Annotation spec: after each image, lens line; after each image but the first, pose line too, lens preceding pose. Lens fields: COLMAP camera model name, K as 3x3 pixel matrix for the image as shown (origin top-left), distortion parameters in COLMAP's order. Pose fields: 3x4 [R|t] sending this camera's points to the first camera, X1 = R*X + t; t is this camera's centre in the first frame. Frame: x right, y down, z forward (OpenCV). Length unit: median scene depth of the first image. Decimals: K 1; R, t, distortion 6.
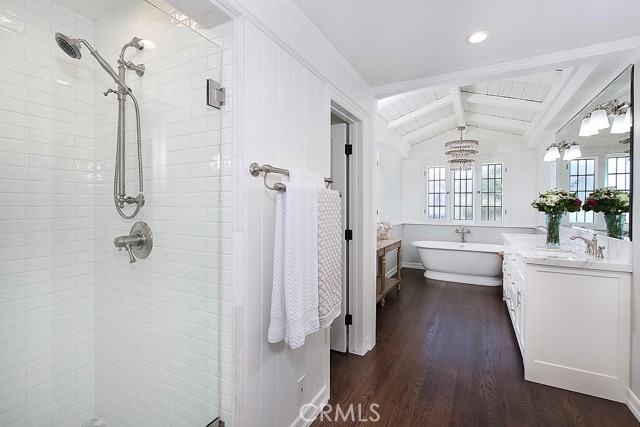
lens RADIAL K [[292.8, 0, 321.8], [0, 292.8, 213.6], [0, 0, 1]] dist [0.001617, 0.000496]
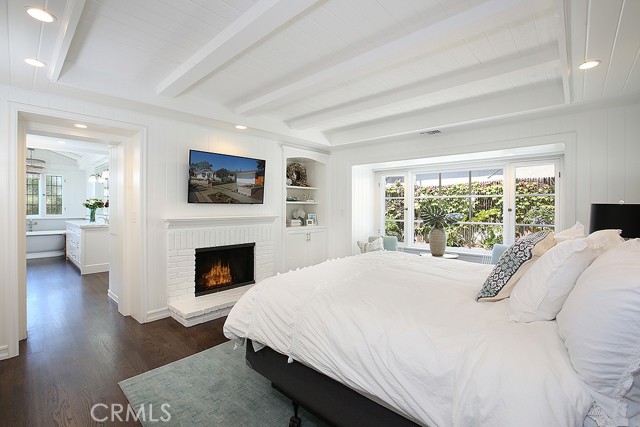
lens RADIAL K [[292.8, 0, 320.9], [0, 292.8, 212.7], [0, 0, 1]] dist [0.001617, 0.000496]
pose [[0.269107, -0.027419, 0.962720, -0.719367], [0.019445, 0.999546, 0.023032, 0.010021], [-0.962914, 0.012522, 0.269518, -1.024407]]
